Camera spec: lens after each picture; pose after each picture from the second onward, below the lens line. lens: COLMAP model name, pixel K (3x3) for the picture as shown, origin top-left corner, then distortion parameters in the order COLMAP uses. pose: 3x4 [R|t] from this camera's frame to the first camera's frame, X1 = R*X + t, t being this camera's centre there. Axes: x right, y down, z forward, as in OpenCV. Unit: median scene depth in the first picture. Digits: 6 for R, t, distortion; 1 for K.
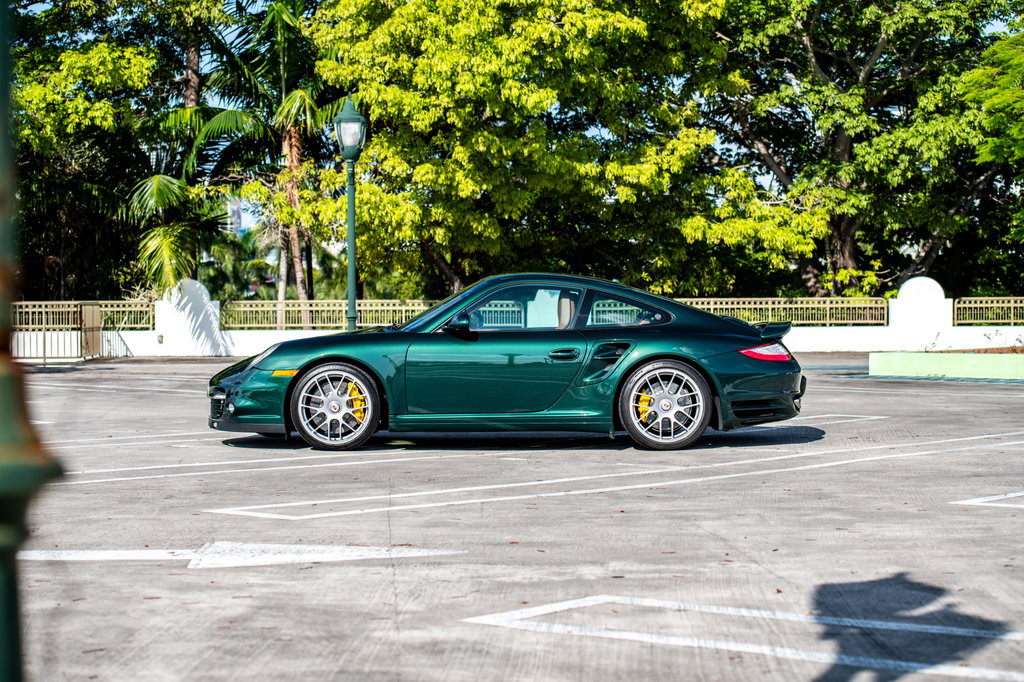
lens RADIAL K [[1974.2, 0, 518.0], [0, 1974.2, 338.1], [0, 0, 1]] dist [-0.113654, 0.000000]
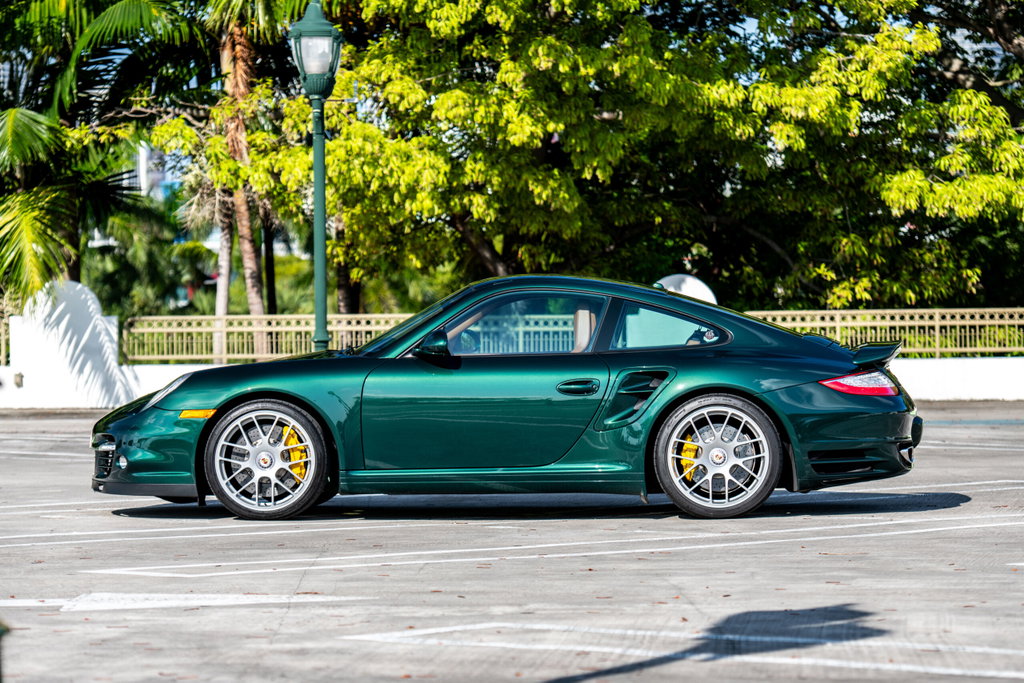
lens RADIAL K [[3679.8, 0, 505.6], [0, 3679.8, 348.7], [0, 0, 1]] dist [0.388042, 0.000000]
pose [[0.998844, -0.003979, -0.047896, 0.035454], [0.003517, 0.999947, -0.009722, 0.004149], [0.047932, 0.009542, 0.998805, -0.207306]]
